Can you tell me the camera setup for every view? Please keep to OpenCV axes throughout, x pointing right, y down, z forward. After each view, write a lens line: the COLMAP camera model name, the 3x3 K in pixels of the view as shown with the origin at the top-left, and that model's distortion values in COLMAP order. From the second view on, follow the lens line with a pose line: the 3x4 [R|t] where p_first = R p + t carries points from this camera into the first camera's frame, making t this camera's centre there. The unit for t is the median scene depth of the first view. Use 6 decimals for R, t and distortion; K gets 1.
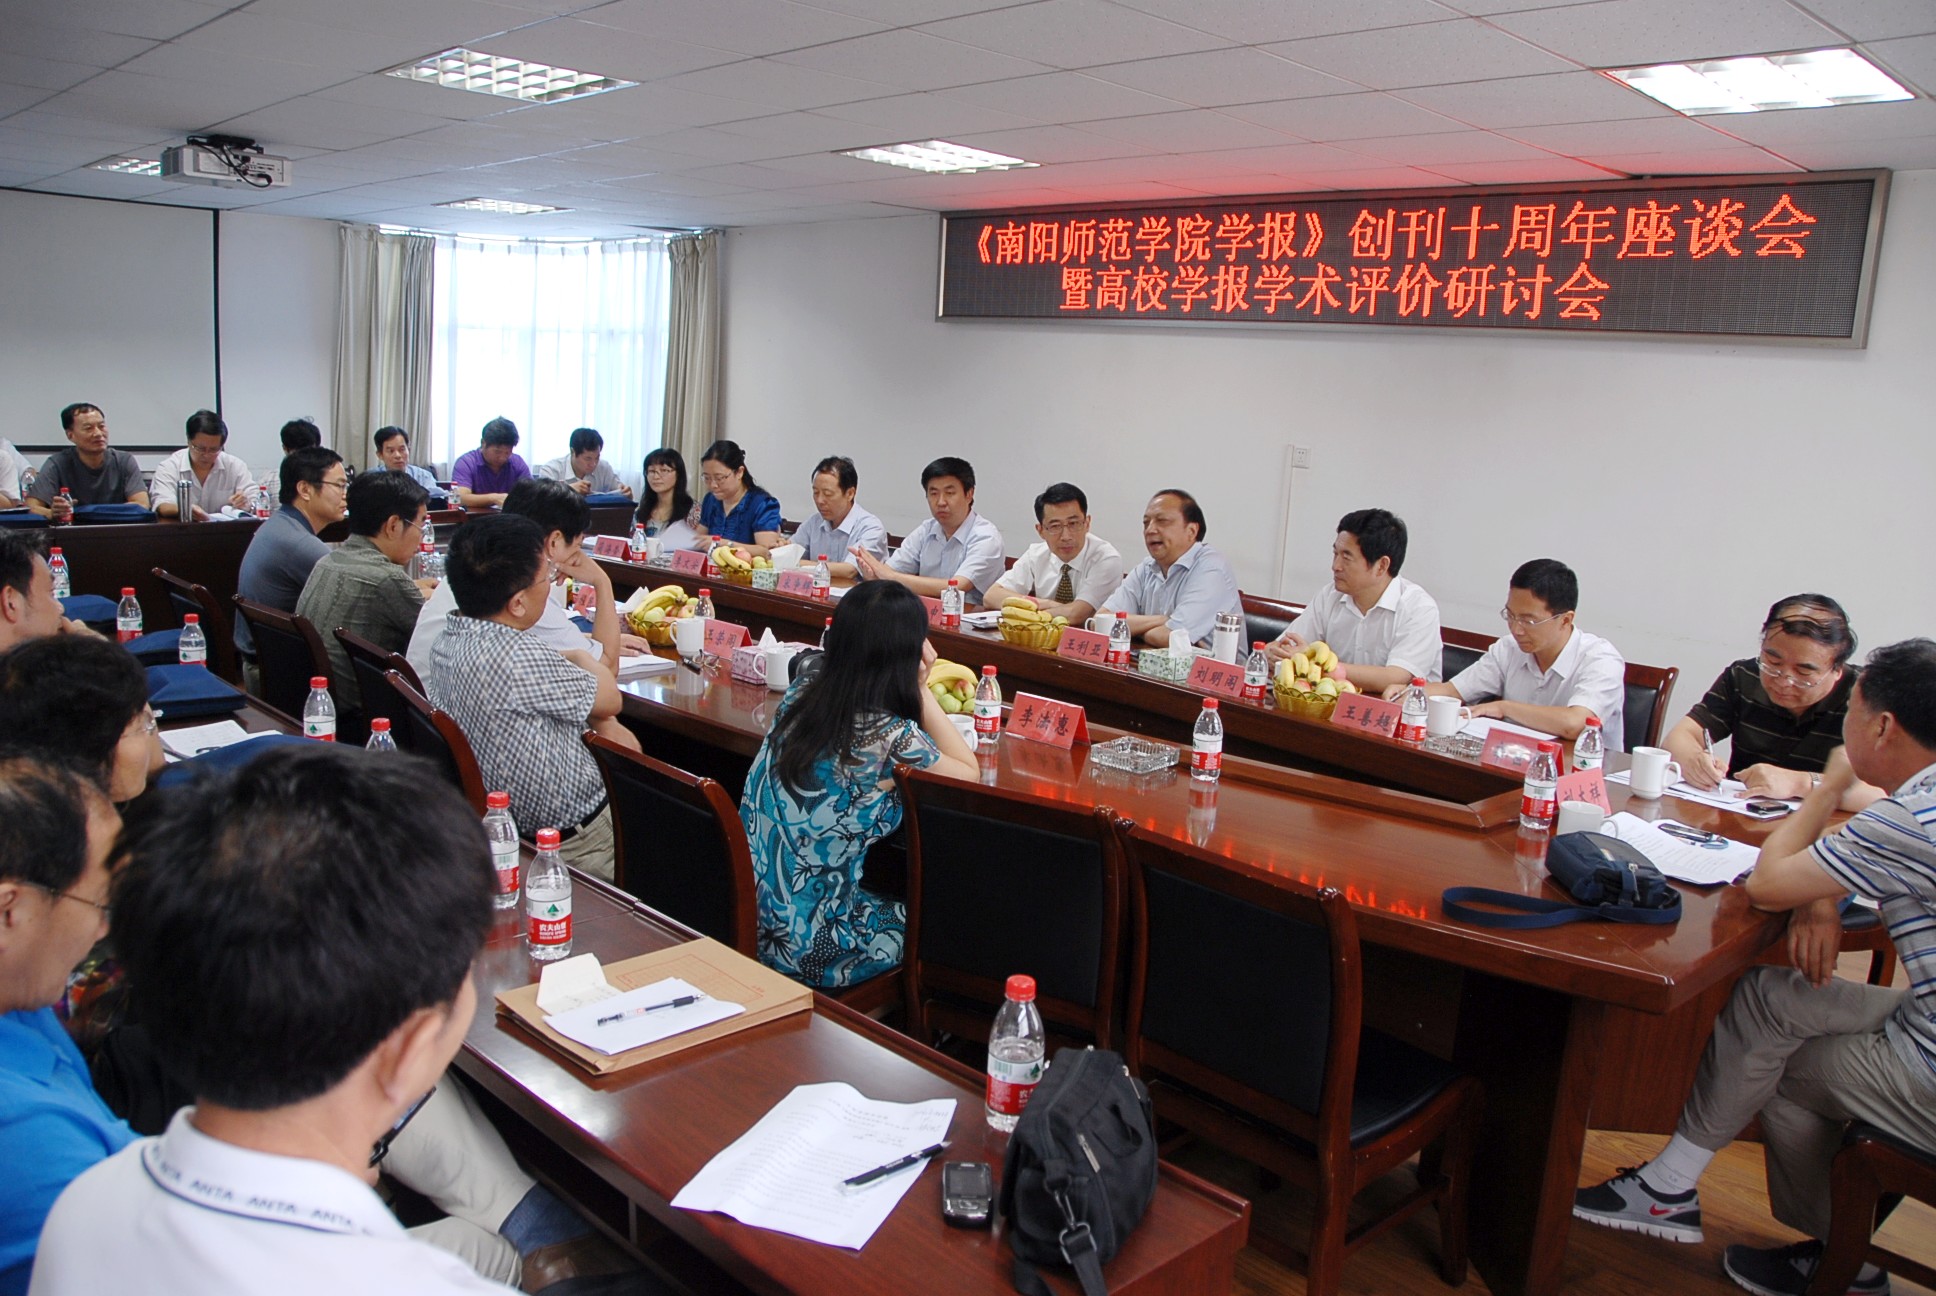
lens RADIAL K [[1522.9, 0, 968.0], [0, 1522.9, 648.0], [0, 0, 1]] dist [-0.165160, 0.137033]
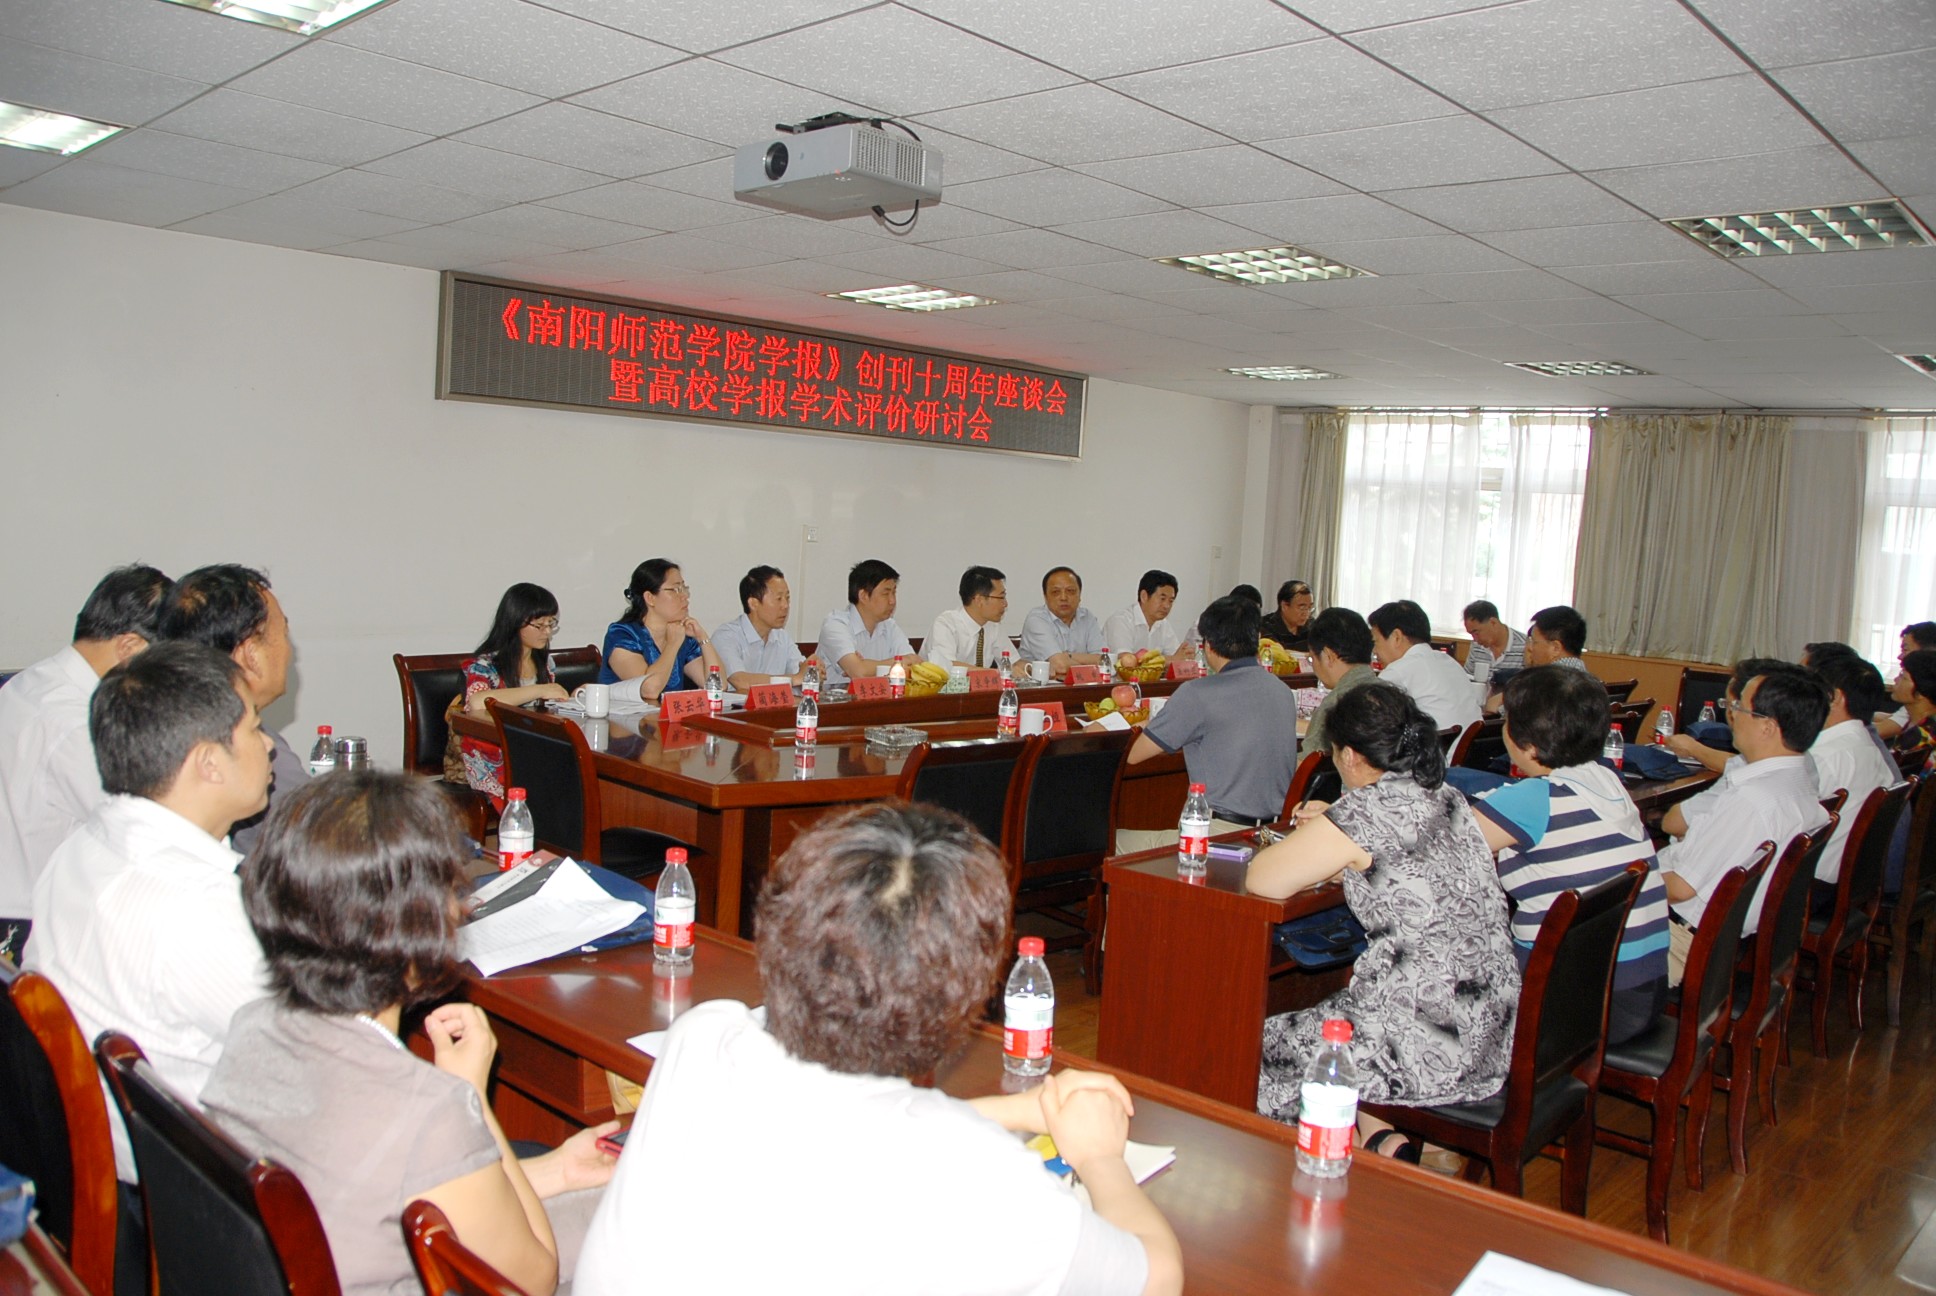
lens RADIAL K [[1522.9, 0, 968.0], [0, 1522.9, 648.0], [0, 0, 1]] dist [-0.165160, 0.137033]
pose [[-0.041154, -0.132096, 0.990382, -1.129495], [0.121986, 0.983143, 0.136199, -0.201532], [-0.991678, 0.126418, -0.024346, 0.961700]]
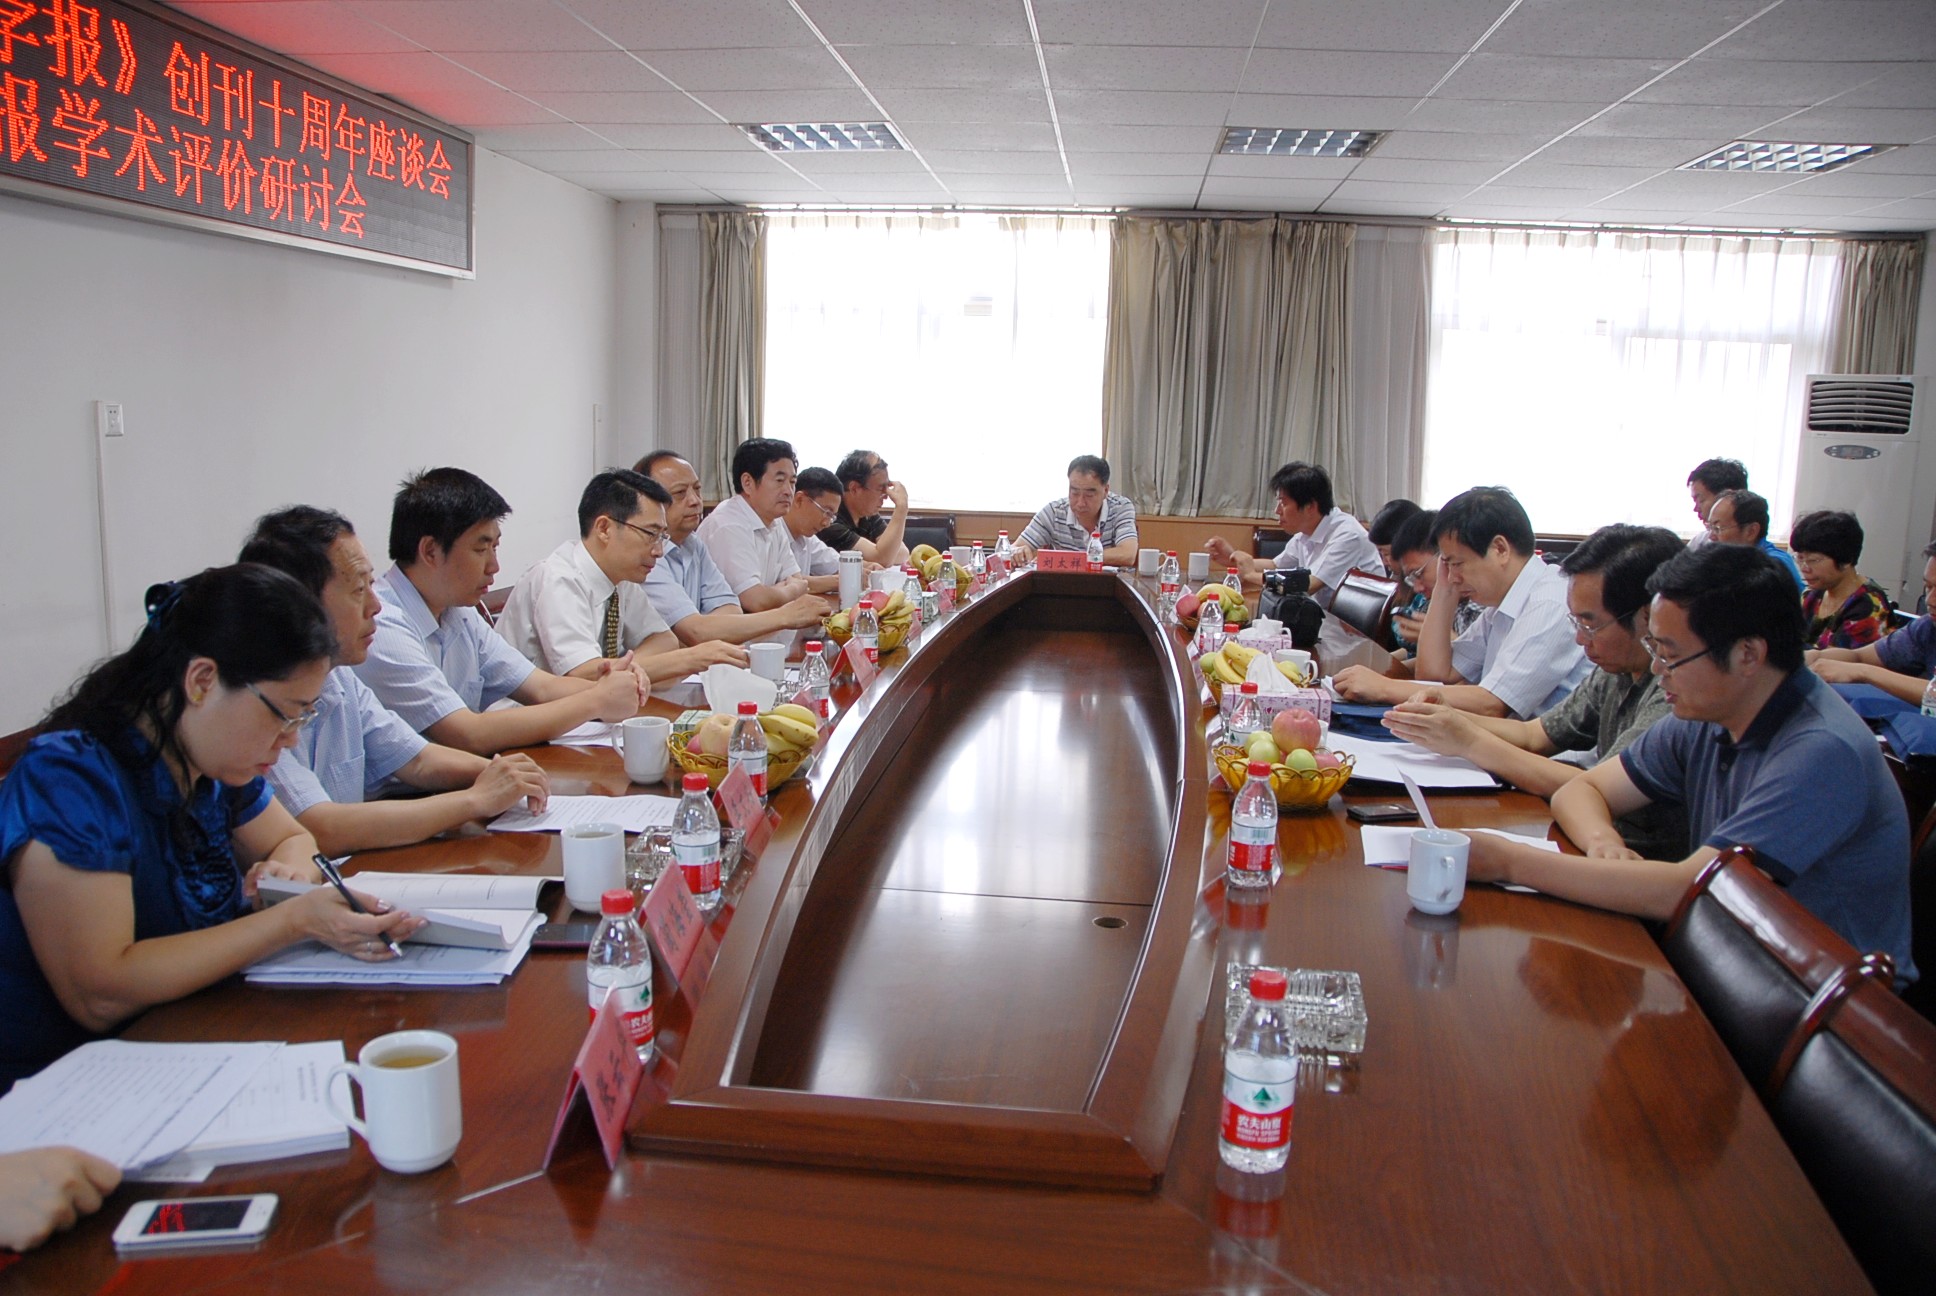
lens RADIAL K [[1522.9, 0, 968.0], [0, 1522.9, 648.0], [0, 0, 1]] dist [-0.165160, 0.137033]
pose [[-0.646207, -0.181033, 0.741380, -0.496903], [0.083829, 0.948741, 0.304735, -0.201219], [-0.758544, 0.259071, -0.597907, 1.176428]]
